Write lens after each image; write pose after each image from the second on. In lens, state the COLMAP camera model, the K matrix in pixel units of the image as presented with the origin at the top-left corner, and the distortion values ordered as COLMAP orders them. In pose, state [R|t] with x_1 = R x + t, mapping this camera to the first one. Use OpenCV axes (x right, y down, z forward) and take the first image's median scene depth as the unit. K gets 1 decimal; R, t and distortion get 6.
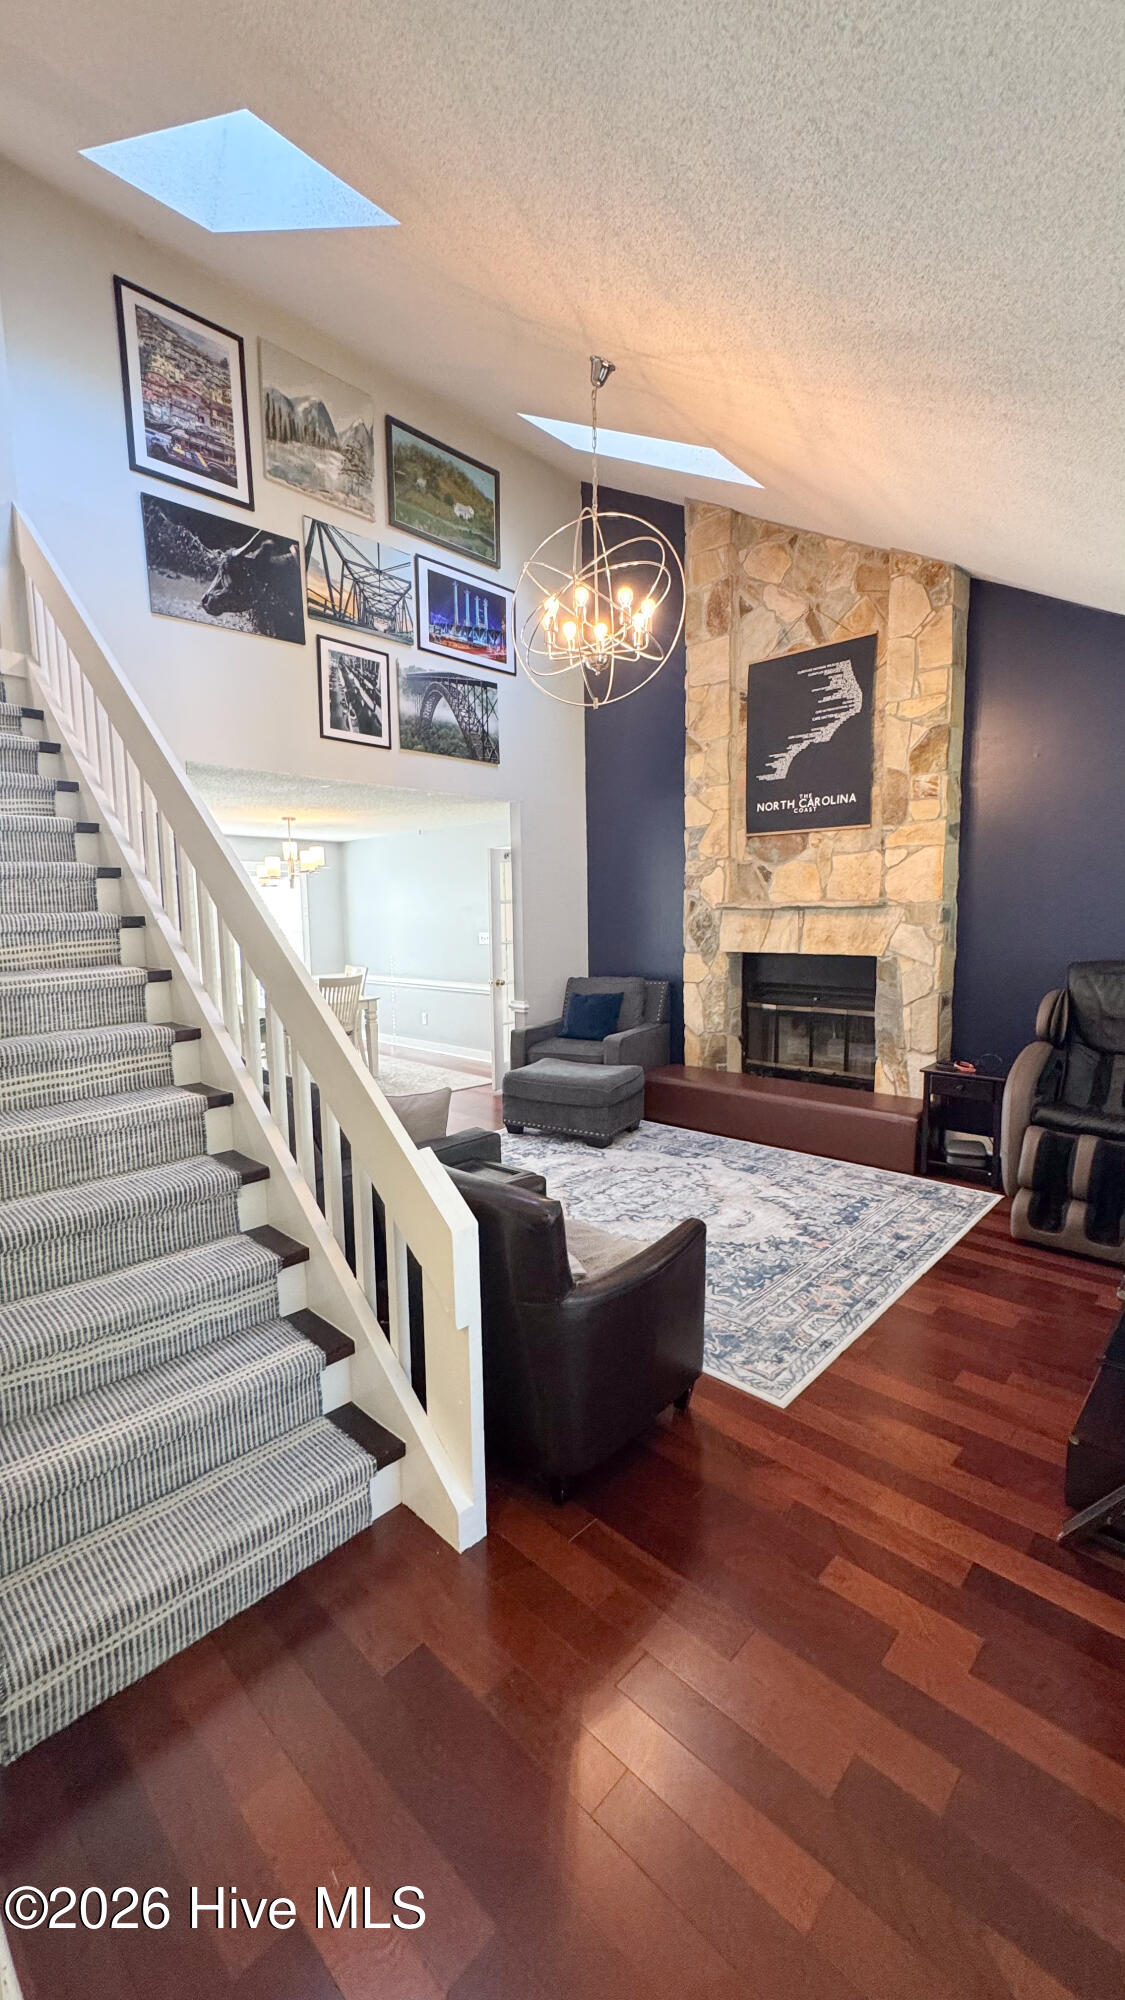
lens RADIAL K [[794.6, 0, 559.0], [0, 794.6, 994.1], [0, 0, 1]] dist [-0.001557, 0.000182]
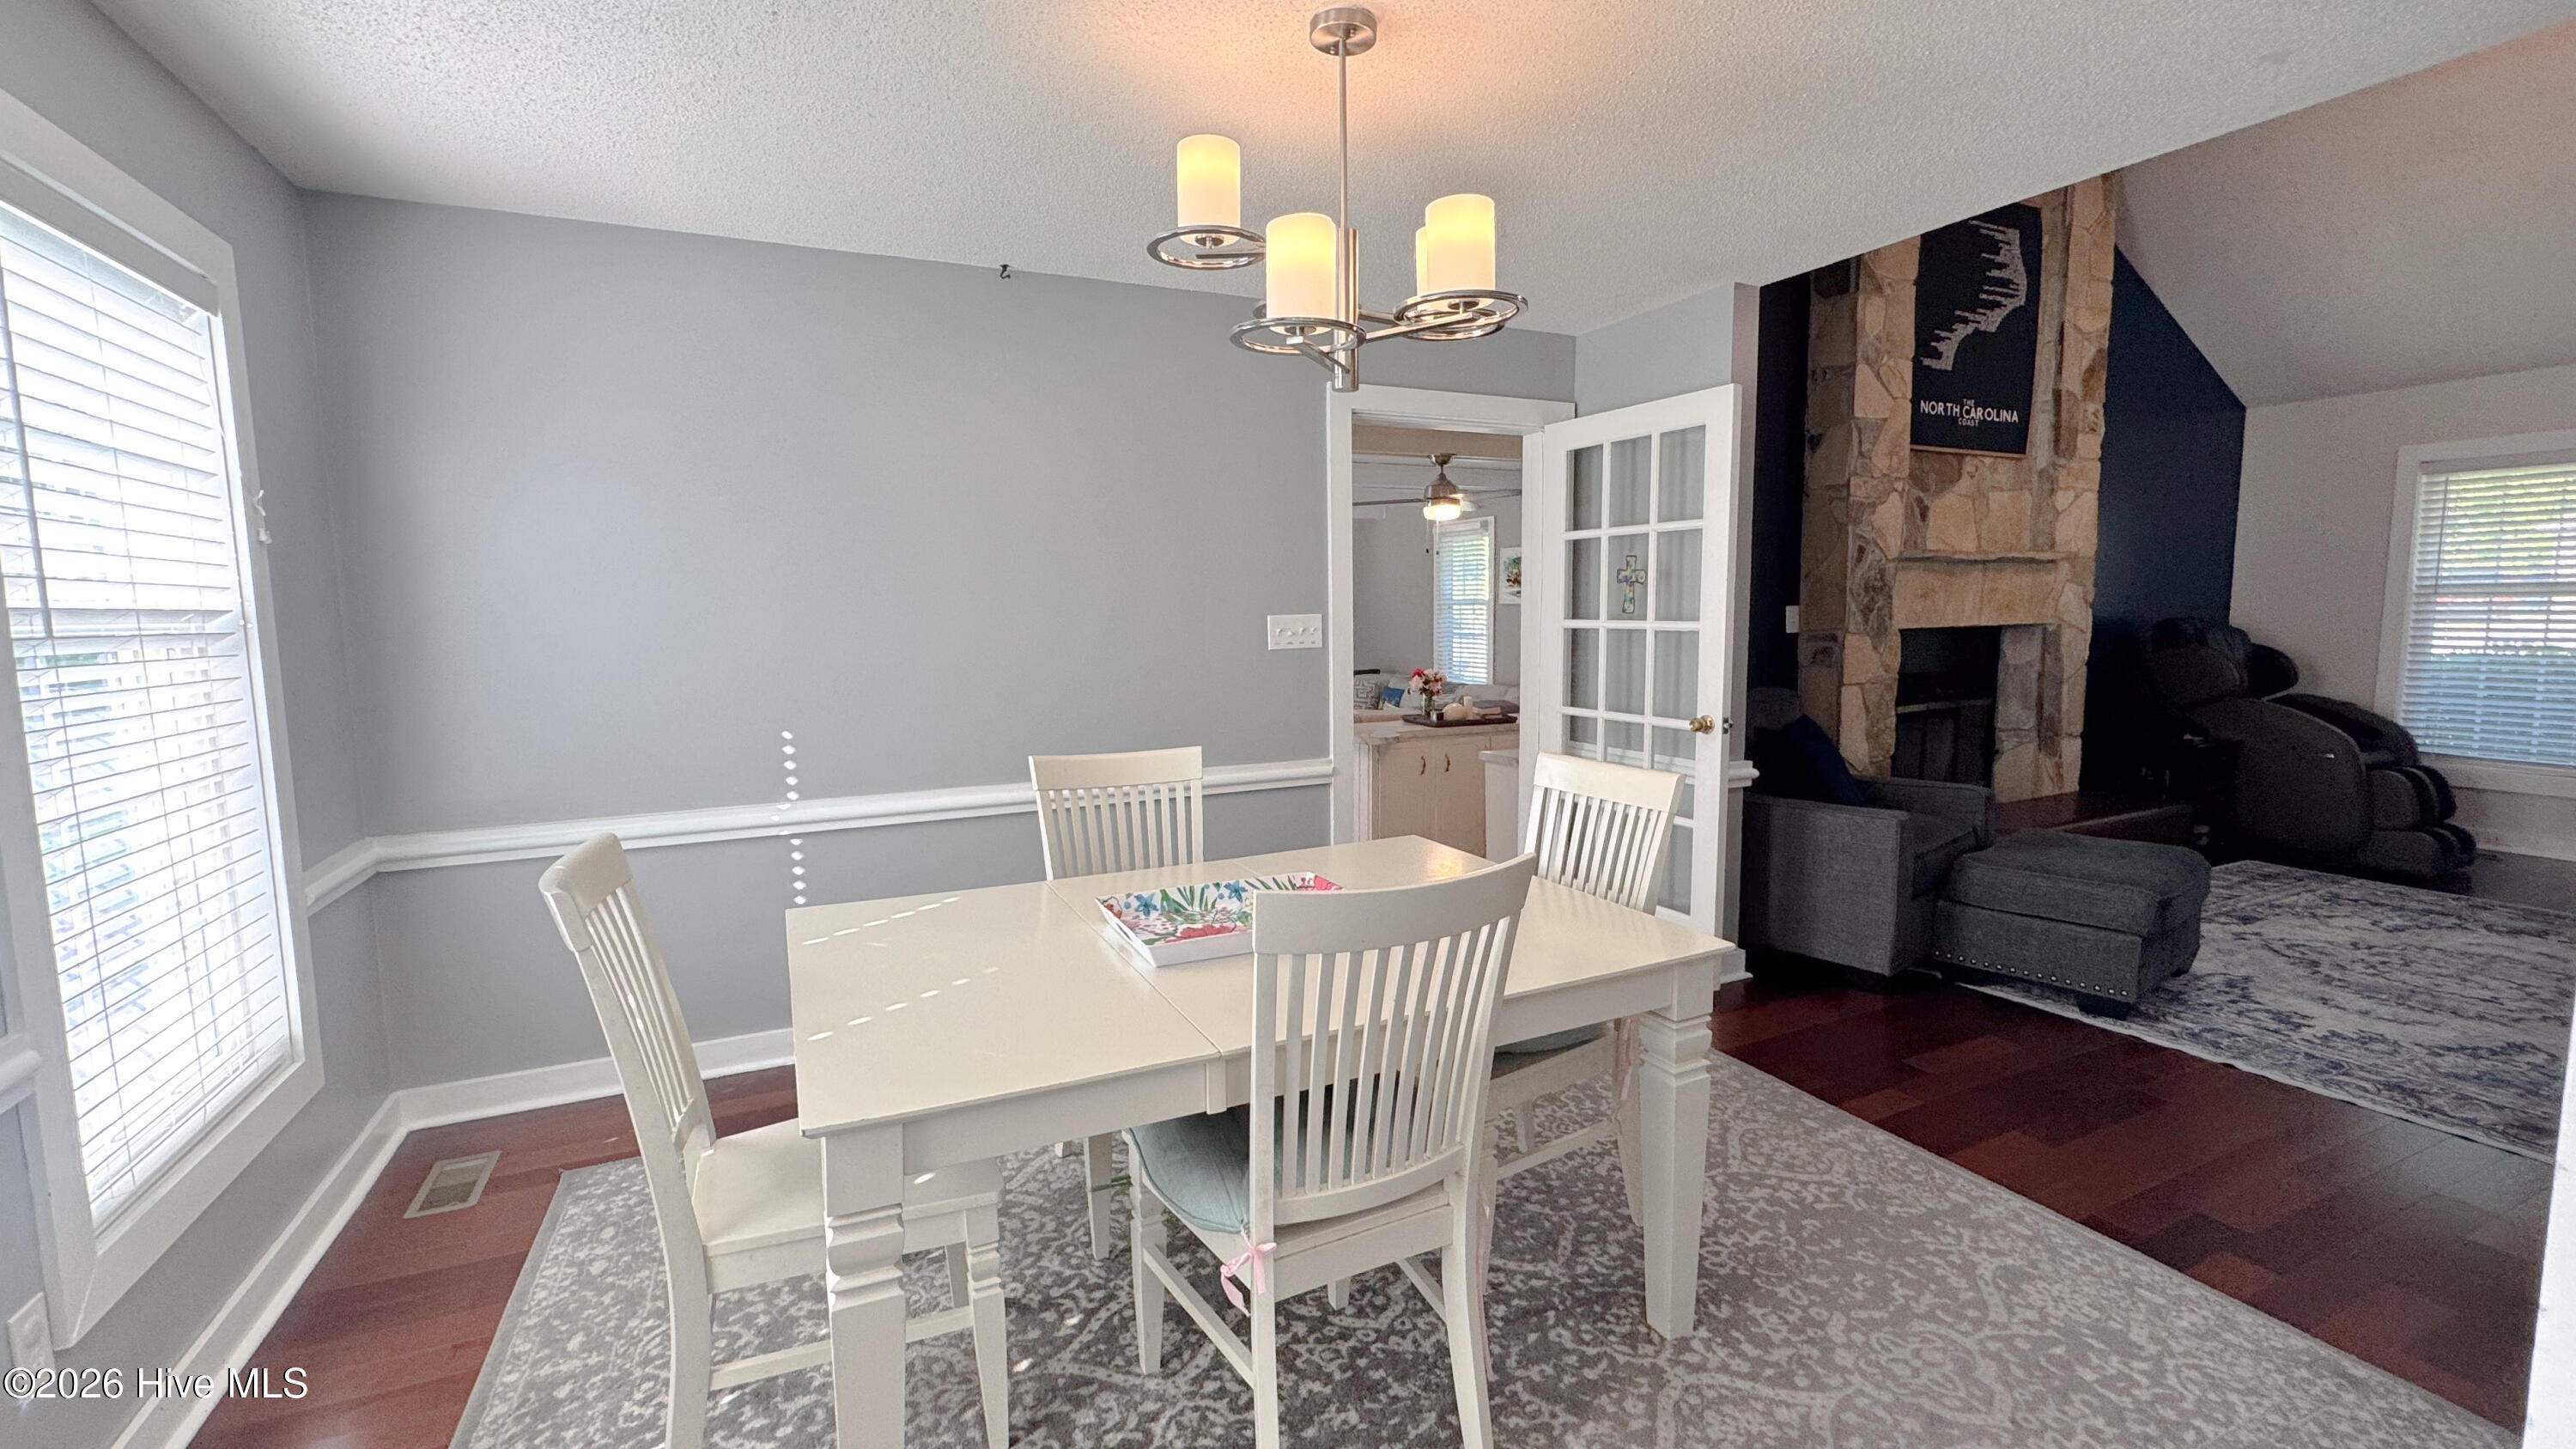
lens RADIAL K [[1082.3, 0, 1282.3], [0, 1082.3, 719.5], [0, 0, 1]] dist [0.000455, 0.000366]
pose [[0.358750, -0.089144, 0.929167, -0.814580], [0.105743, 0.992903, 0.054432, -0.085448], [-0.927425, 0.078726, 0.365630, 1.218292]]
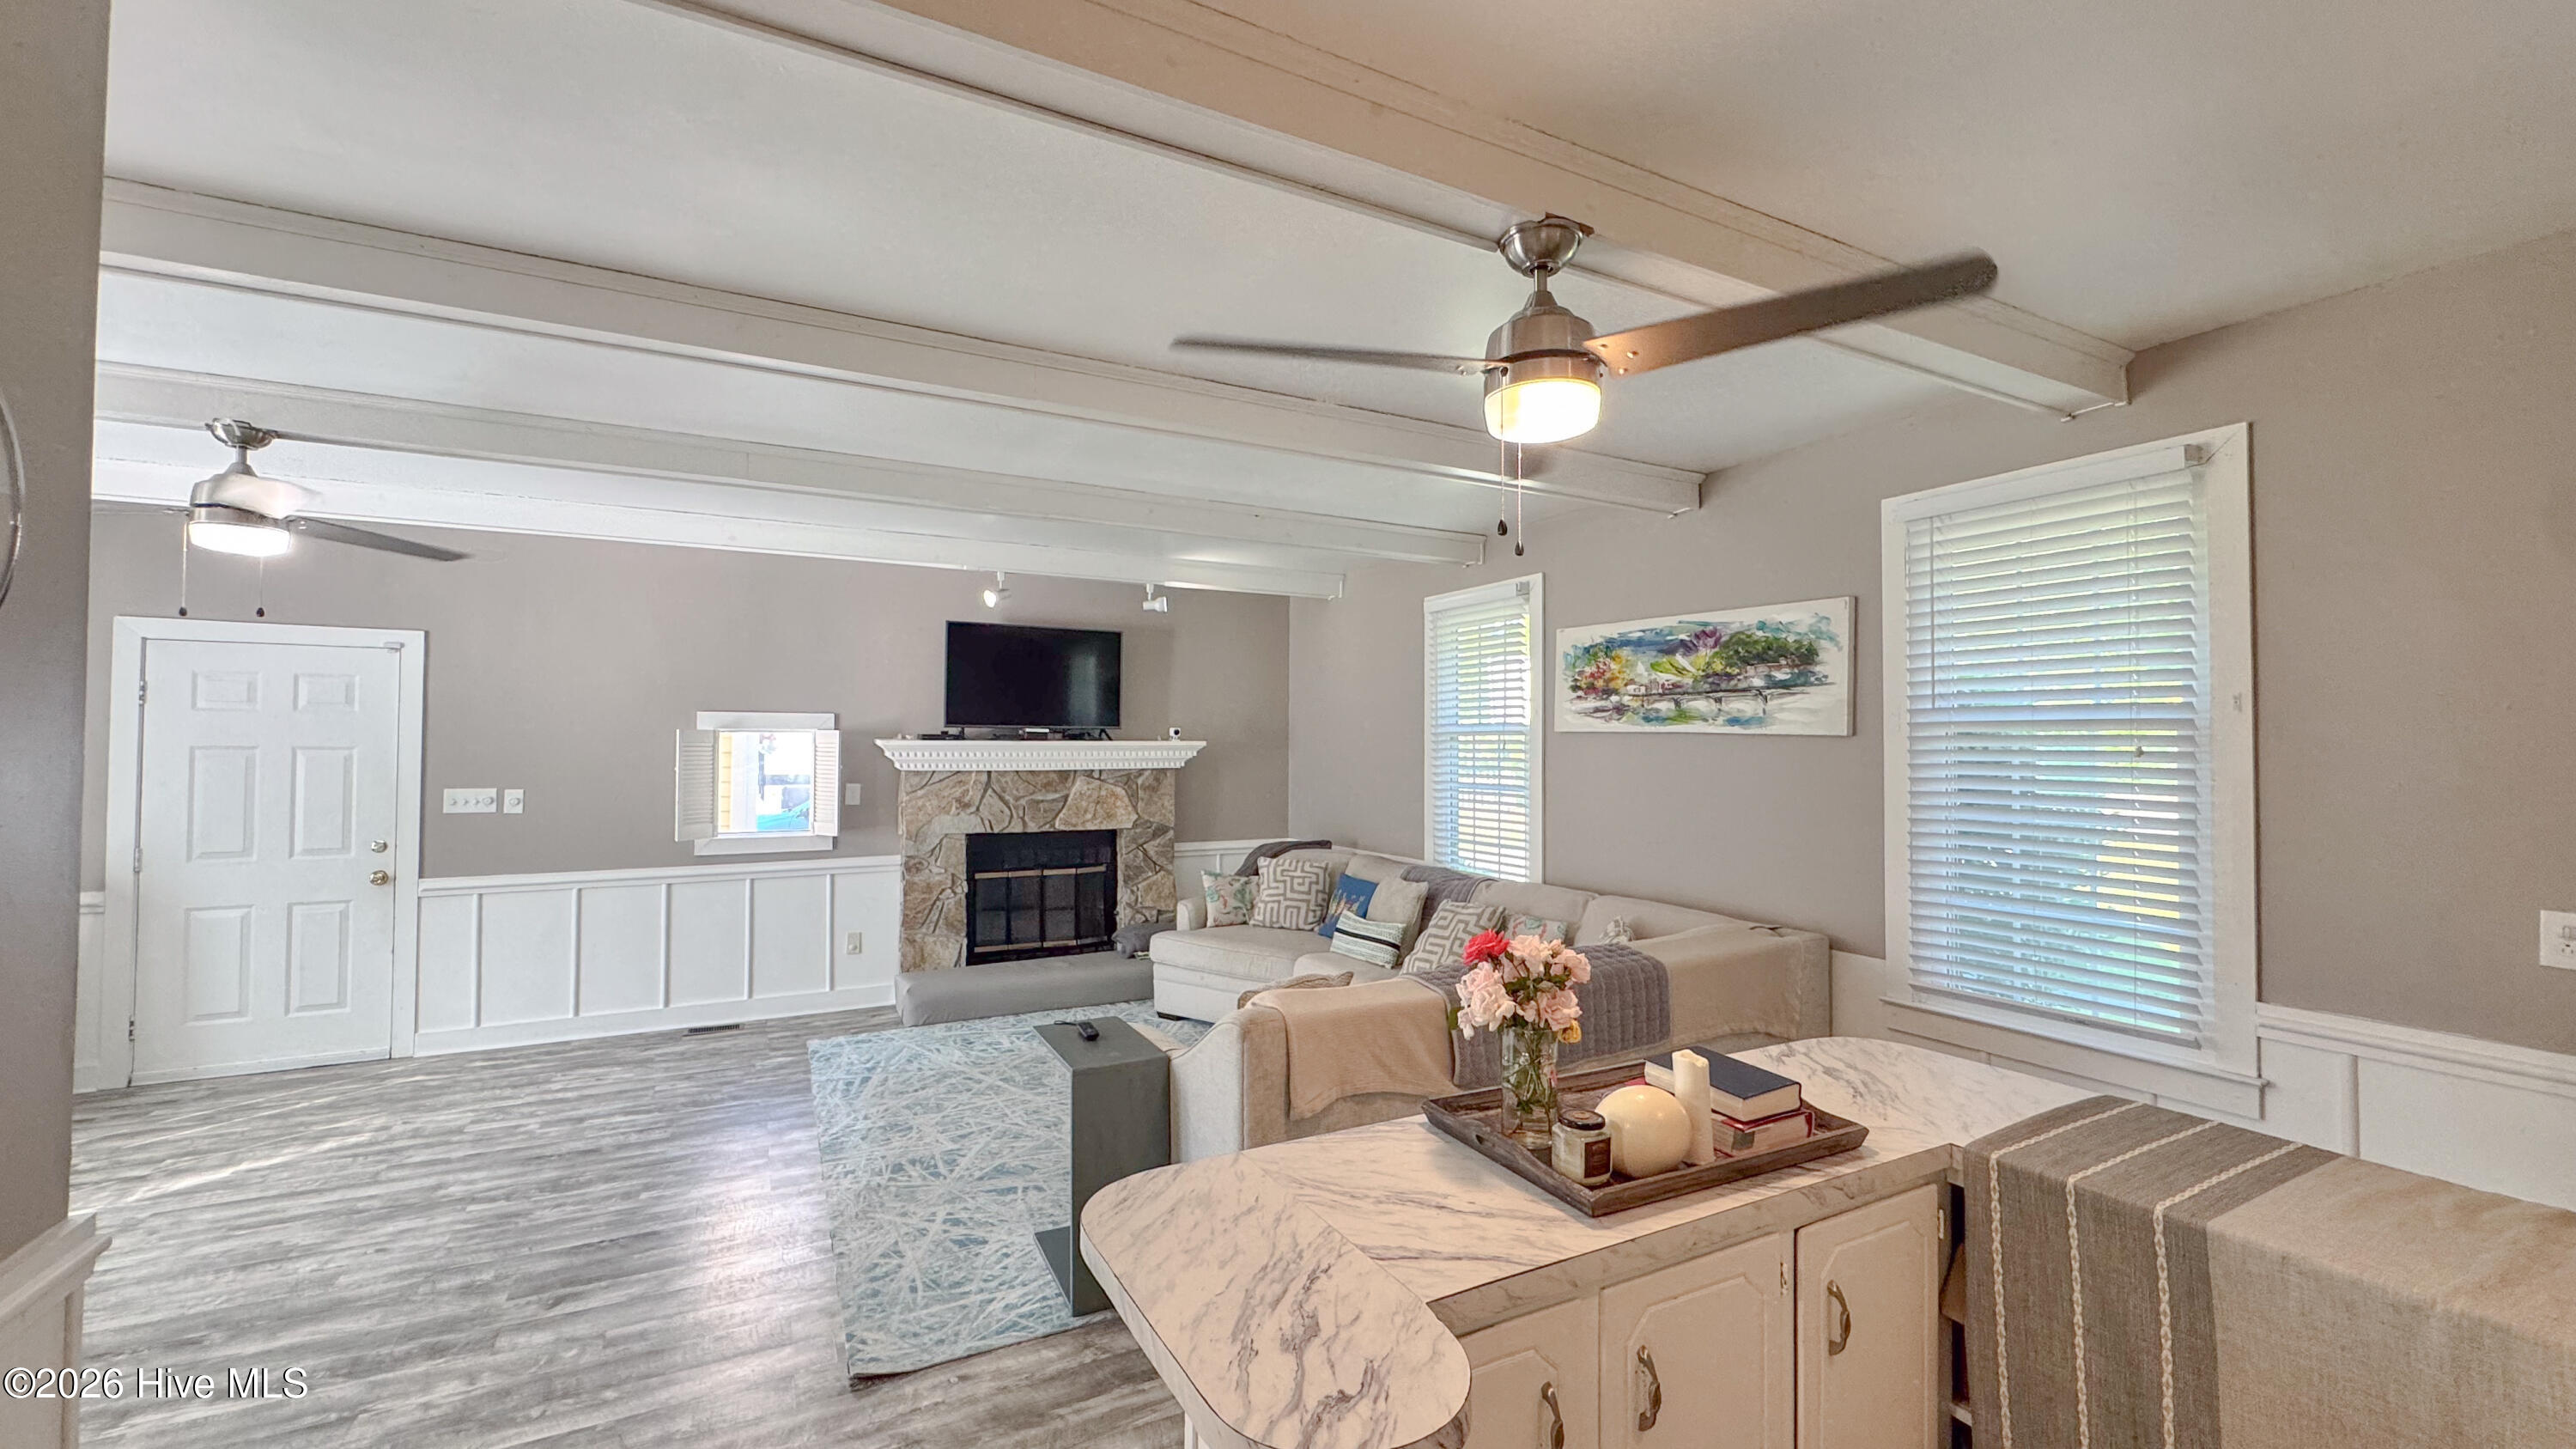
lens RADIAL K [[1023.6, 0, 1288.0], [0, 1023.6, 724.5], [0, 0, 1]] dist [-0.001557, 0.000182]
pose [[0.309433, 0.035624, 0.950254, 0.074869], [0.090181, 0.993695, -0.066619, -0.107675], [-0.946635, 0.106309, 0.304269, 1.476800]]
